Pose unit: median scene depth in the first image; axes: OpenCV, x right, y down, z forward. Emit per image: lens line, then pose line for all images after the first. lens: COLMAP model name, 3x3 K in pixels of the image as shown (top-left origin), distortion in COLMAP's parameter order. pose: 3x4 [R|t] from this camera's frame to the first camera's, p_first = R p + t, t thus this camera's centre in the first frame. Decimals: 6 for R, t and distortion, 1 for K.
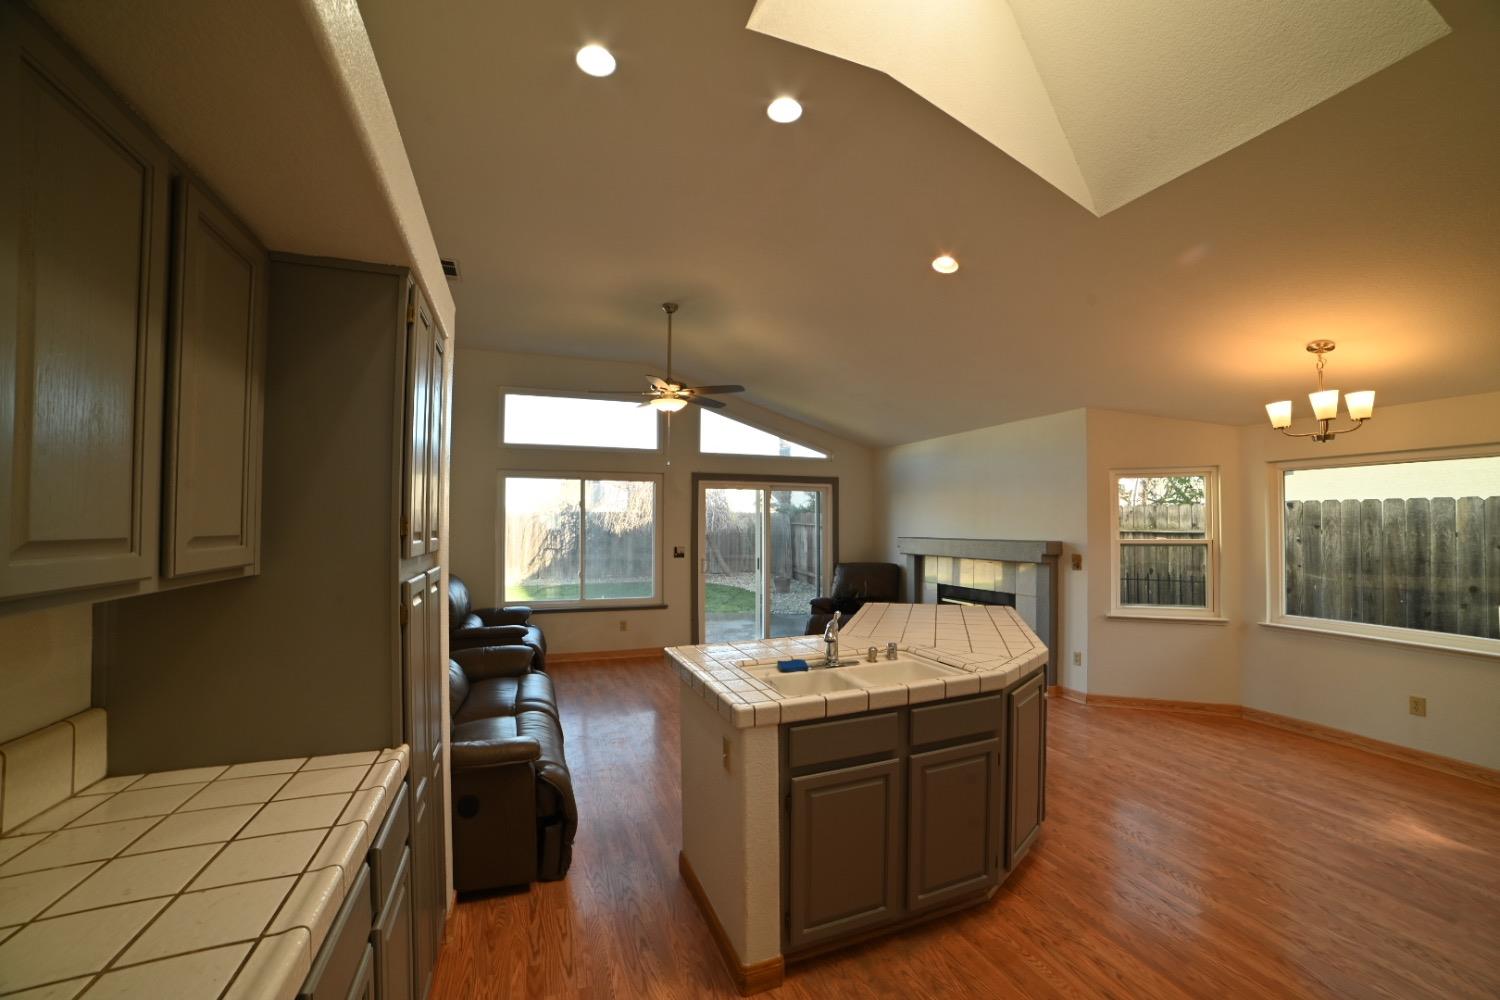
lens RADIAL K [[605.2, 0, 757.1], [0, 605.2, 512.3], [0, 0, 1]] dist [-0.111096, 0.038547]
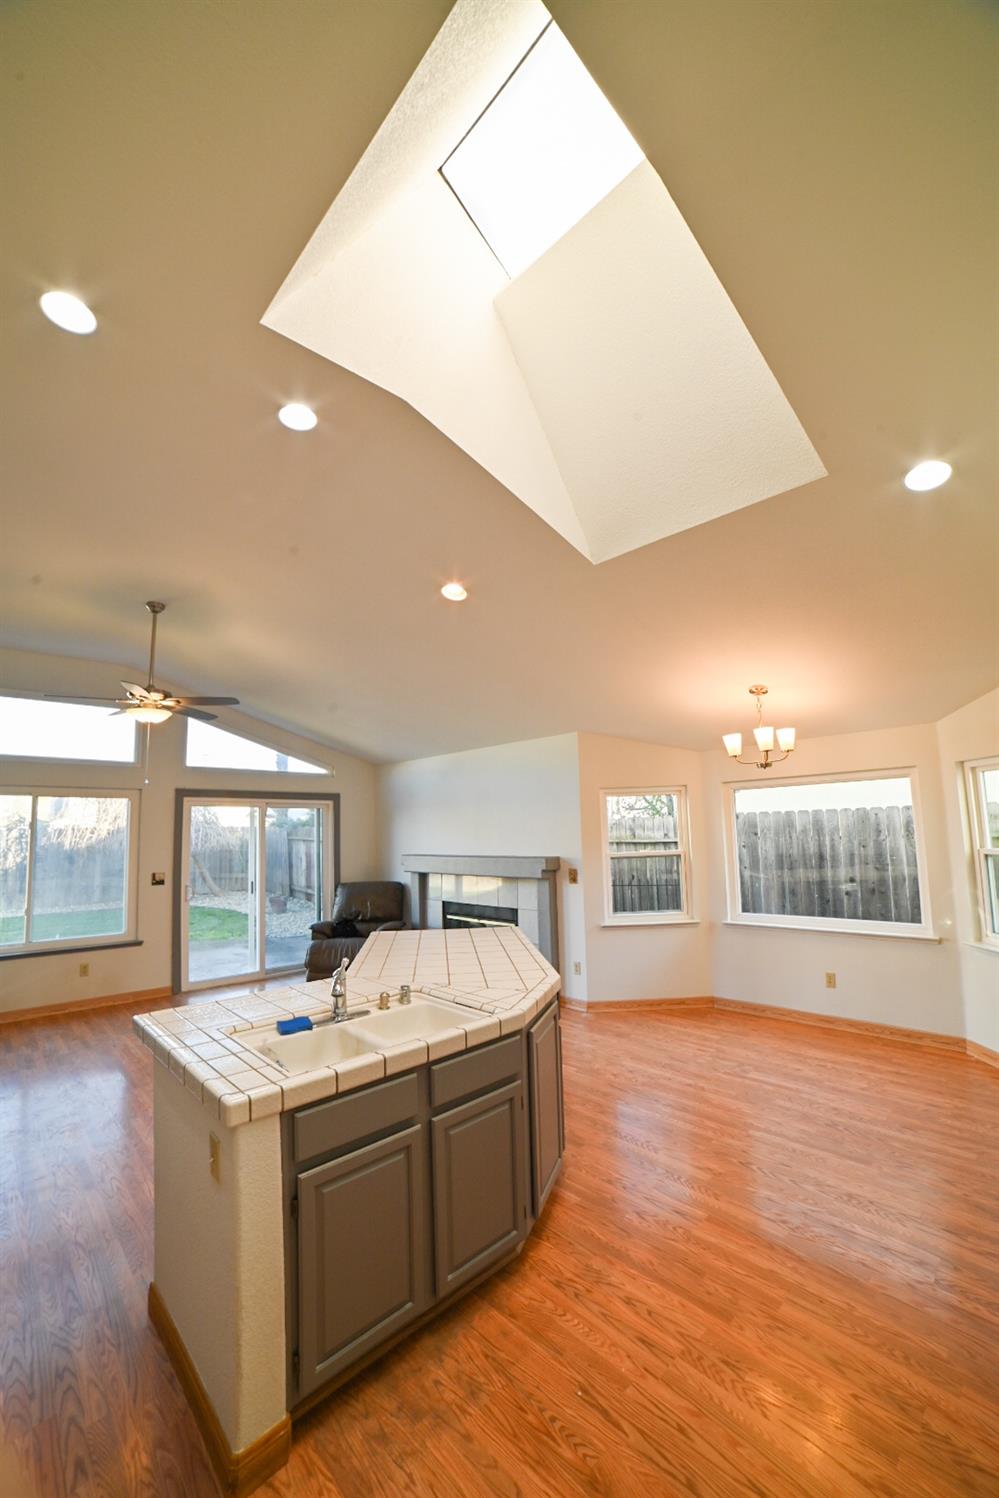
lens RADIAL K [[602.0, 0, 491.3], [0, 602.0, 754.8], [0, 0, 1]] dist [-0.099982, 0.031555]
pose [[0.927115, 0.021143, 0.374179, -0.001428], [0.020722, 0.993988, -0.107507, -0.026189], [-0.374203, 0.107425, 0.921104, 0.047269]]
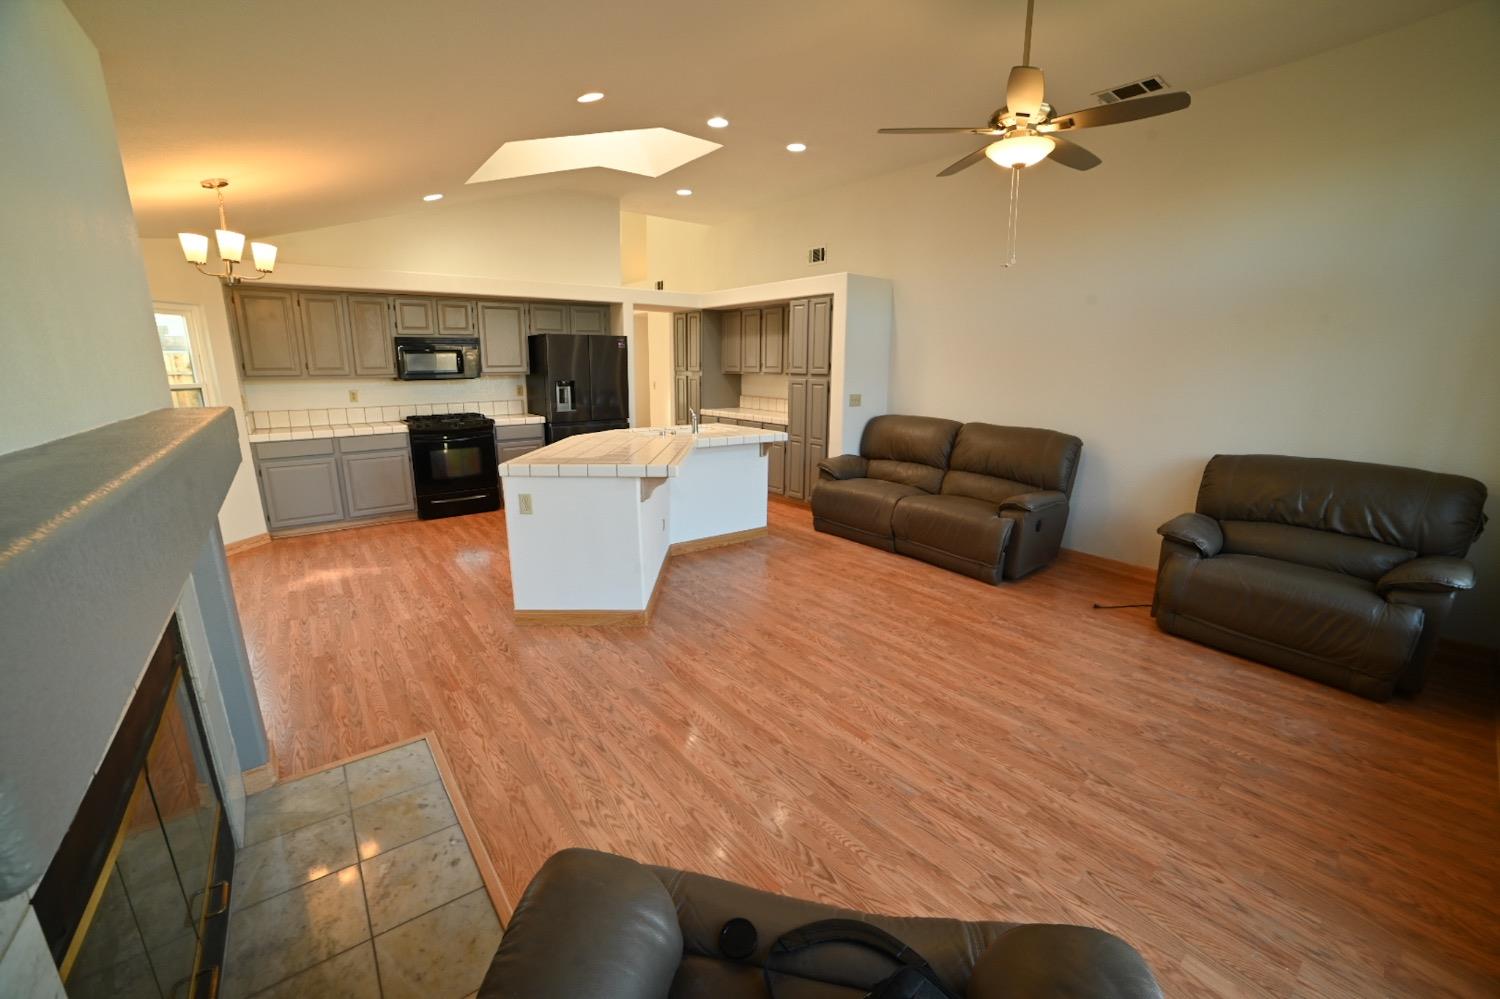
lens RADIAL K [[605.2, 0, 757.1], [0, 605.2, 511.8], [0, 0, 1]] dist [-0.111096, 0.038547]
pose [[-0.951330, 0.062776, -0.301711, 0.396766], [-0.004402, 0.976165, 0.216985, 0.049041], [0.308141, 0.207753, -0.928379, 2.186942]]
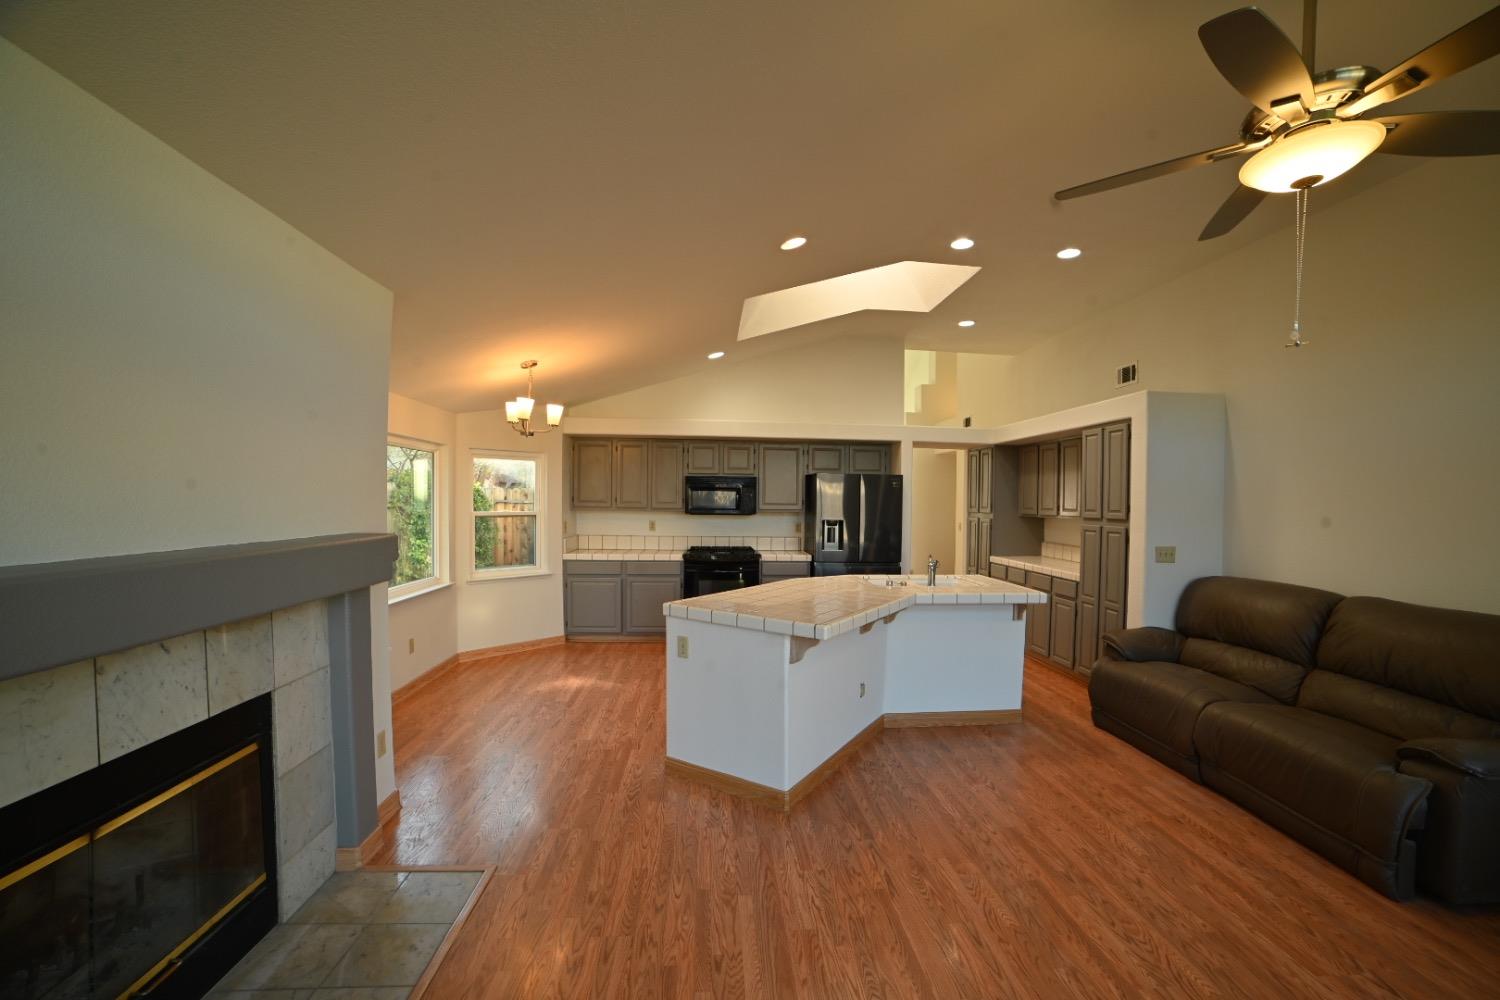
lens RADIAL K [[605.2, 0, 757.1], [0, 605.2, 512.3], [0, 0, 1]] dist [-0.111096, 0.038547]
pose [[-0.959728, -0.018273, 0.280336, 0.090717], [-0.019001, 0.999819, 0.000118, 0.036636], [-0.280288, -0.005213, -0.959902, 2.037335]]
